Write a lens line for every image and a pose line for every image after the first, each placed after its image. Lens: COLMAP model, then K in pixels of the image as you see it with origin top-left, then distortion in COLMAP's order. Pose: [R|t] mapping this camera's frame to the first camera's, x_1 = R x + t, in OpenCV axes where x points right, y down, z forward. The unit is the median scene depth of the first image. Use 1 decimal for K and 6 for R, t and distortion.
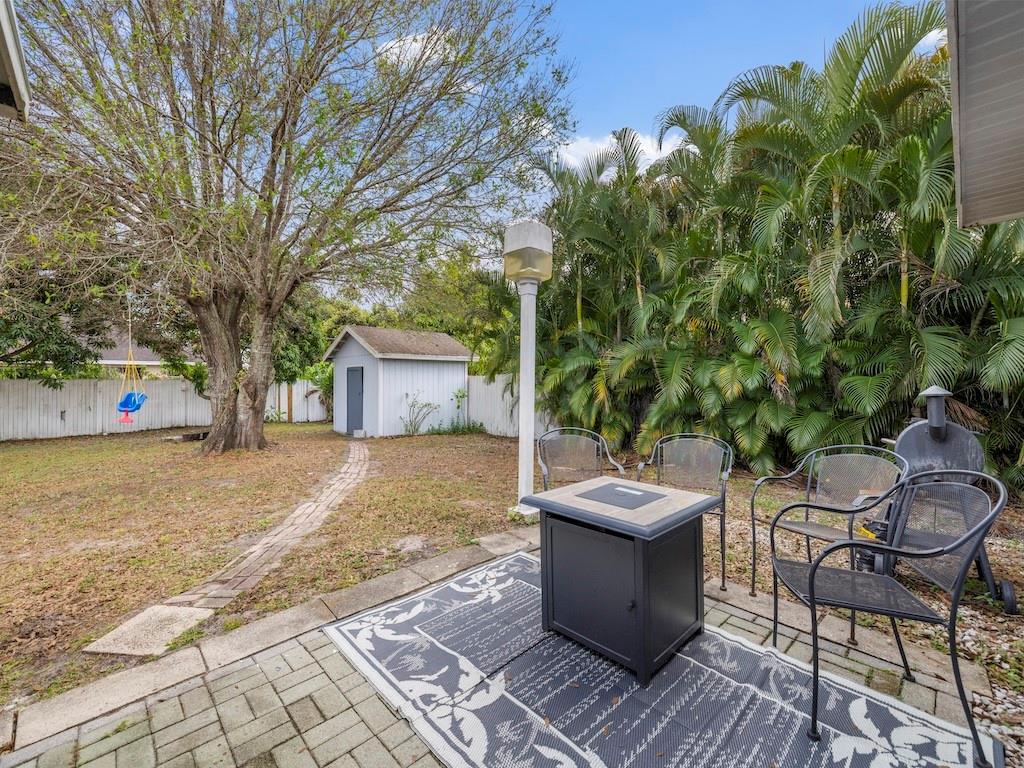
lens RADIAL K [[429.3, 0, 509.9], [0, 429.3, 376.7], [0, 0, 1]] dist [0.000447, 0.000004]
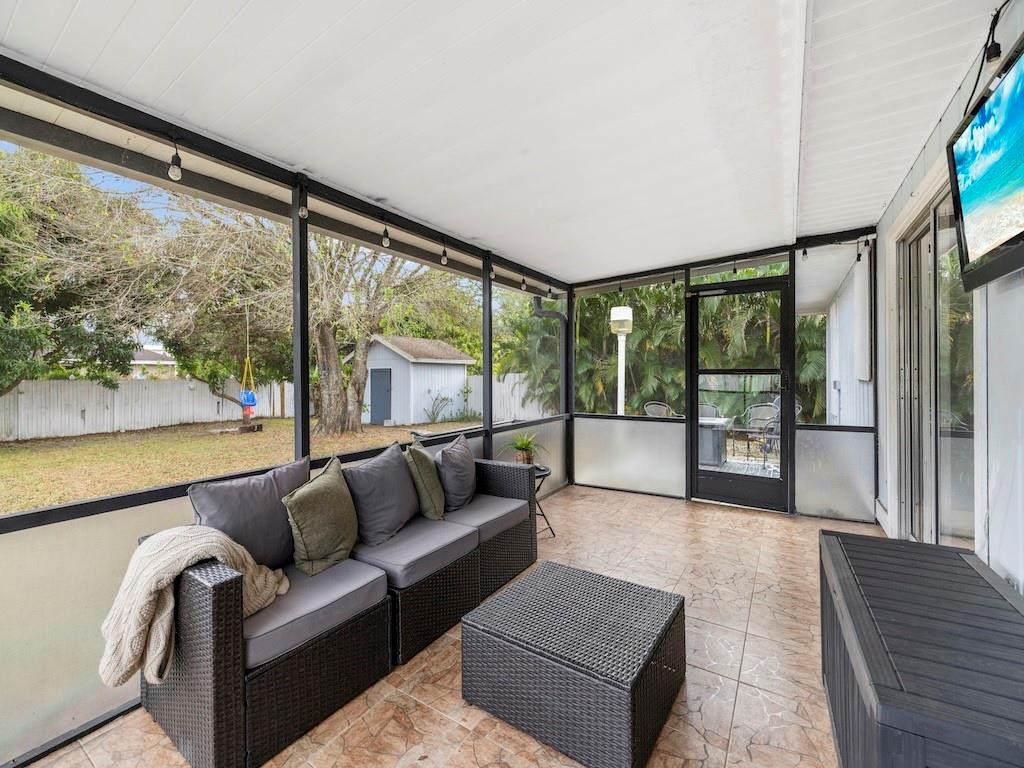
lens RADIAL K [[429.3, 0, 509.9], [0, 429.3, 376.7], [0, 0, 1]] dist [0.000447, 0.000004]
pose [[0.973495, -0.002848, 0.228692, -0.283326], [0.001072, 0.999968, 0.007886, -0.008875], [-0.228708, -0.007432, 0.973467, -0.268792]]
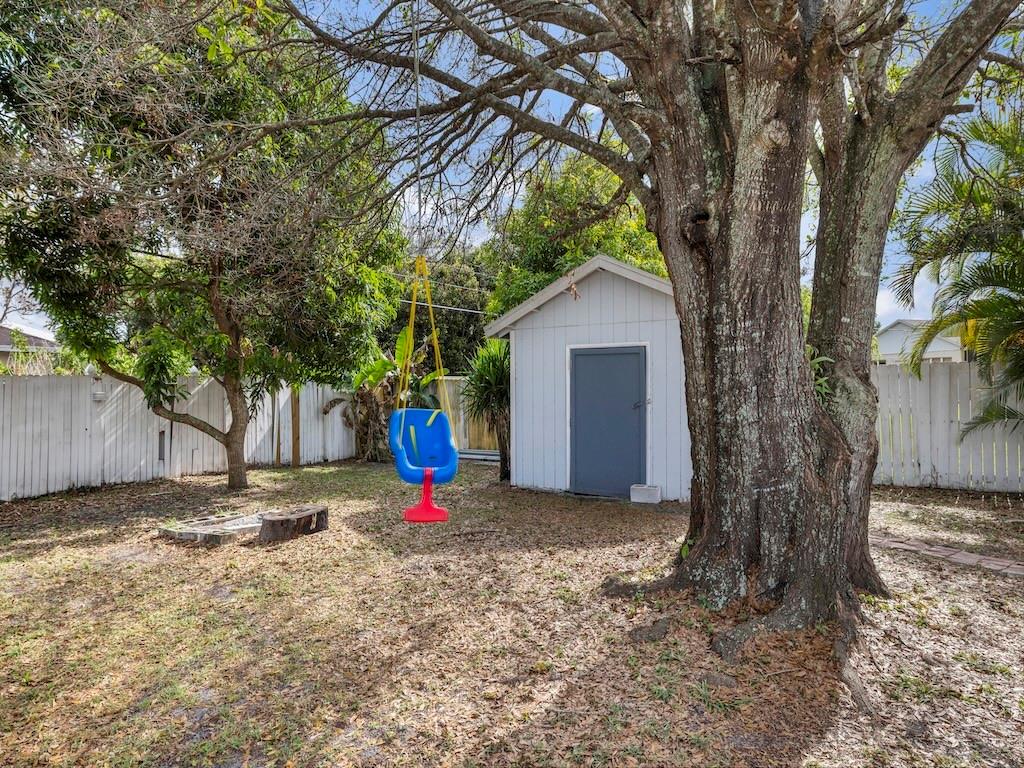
lens RADIAL K [[566.6, 0, 512.0], [0, 566.6, 384.0], [0, 0, 1]] dist [-0.003820, -0.000509]
pose [[0.970712, -0.002814, 0.240228, -0.608001], [-0.000458, 0.999908, 0.013562, 0.008568], [-0.240244, -0.013275, 0.970622, 0.443100]]
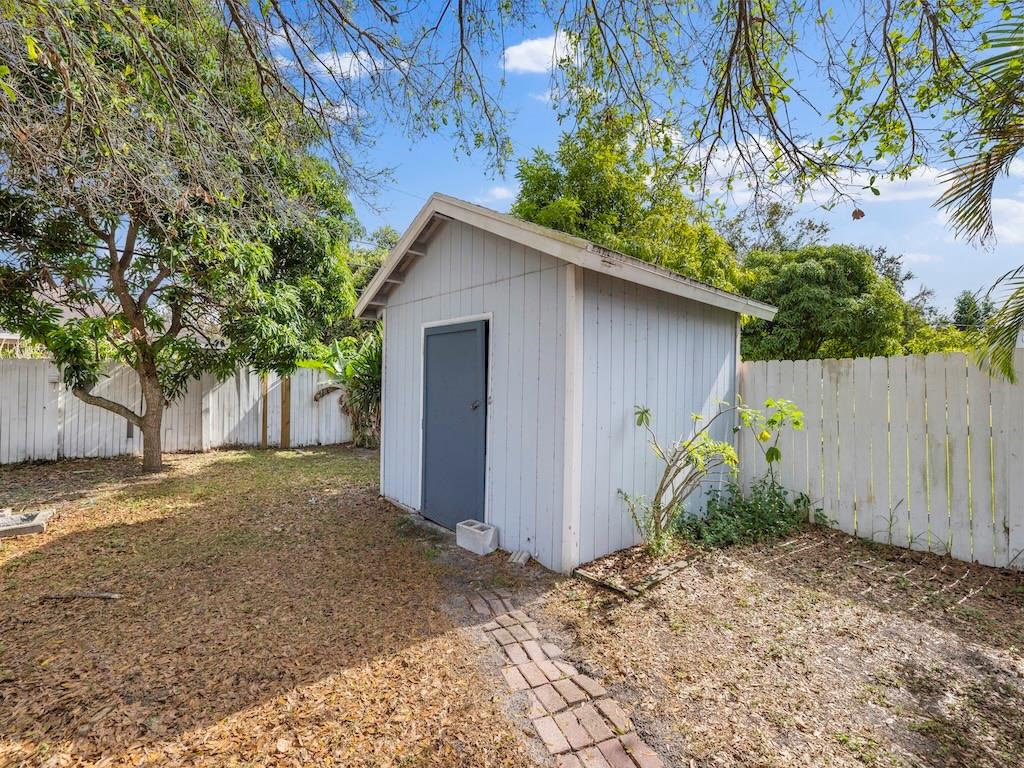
lens RADIAL K [[429.3, 0, 509.9], [0, 429.3, 376.7], [0, 0, 1]] dist [0.000447, 0.000004]
pose [[0.999051, 0.018598, -0.039397, -0.302839], [-0.018310, 0.999803, 0.007654, 0.015464], [0.039532, -0.006925, 0.999194, 0.677248]]
